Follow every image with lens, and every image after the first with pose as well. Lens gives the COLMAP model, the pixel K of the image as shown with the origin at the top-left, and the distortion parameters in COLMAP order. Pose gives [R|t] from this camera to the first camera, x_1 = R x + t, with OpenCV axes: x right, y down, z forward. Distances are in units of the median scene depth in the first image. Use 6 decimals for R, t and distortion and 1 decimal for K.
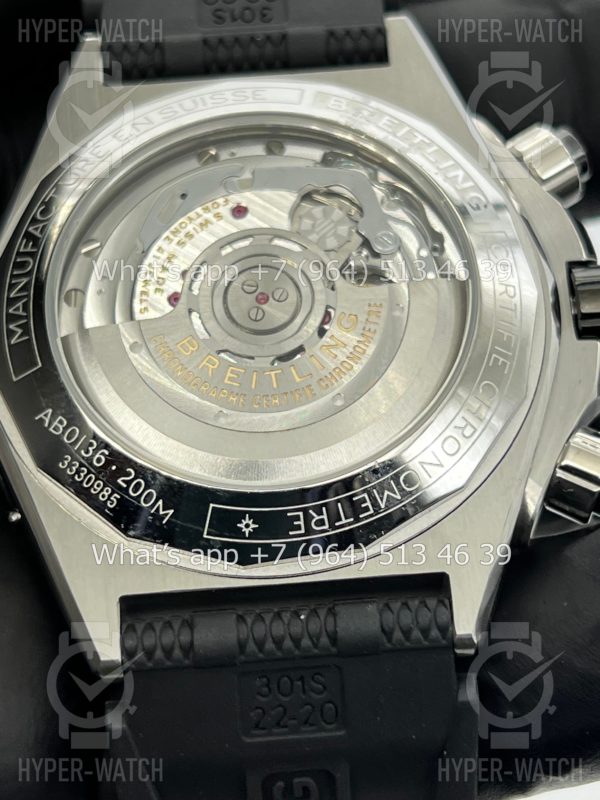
lens RADIAL K [[1893.7, 0, 297.3], [0, 1893.7, 397.8], [0, 0, 1]] dist [0.245789, 0.000000]
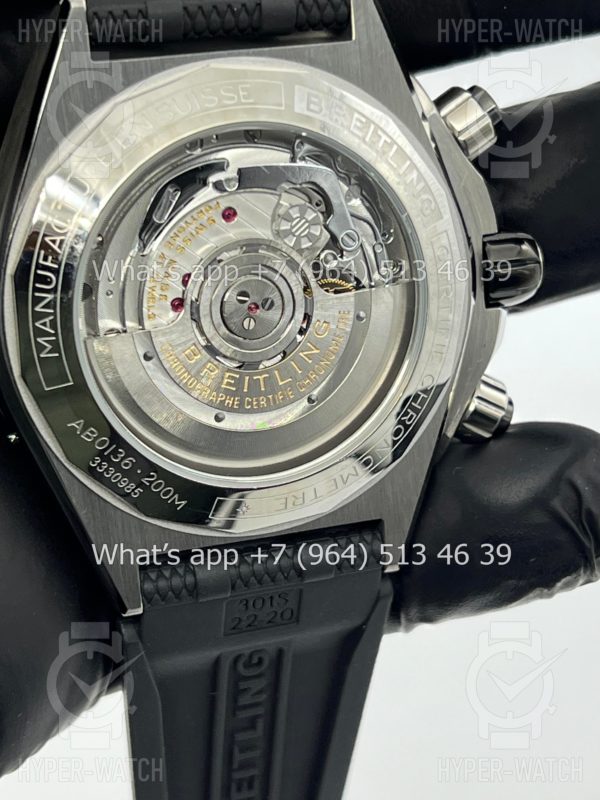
lens RADIAL K [[1893.7, 0, 304.7], [0, 1893.7, 402.3], [0, 0, 1]] dist [0.245789, 0.000000]
pose [[0.943935, -0.065328, 0.323603, -0.380105], [-0.141795, 0.804977, 0.576113, -0.700841], [-0.298129, -0.589699, 0.750582, 0.082078]]
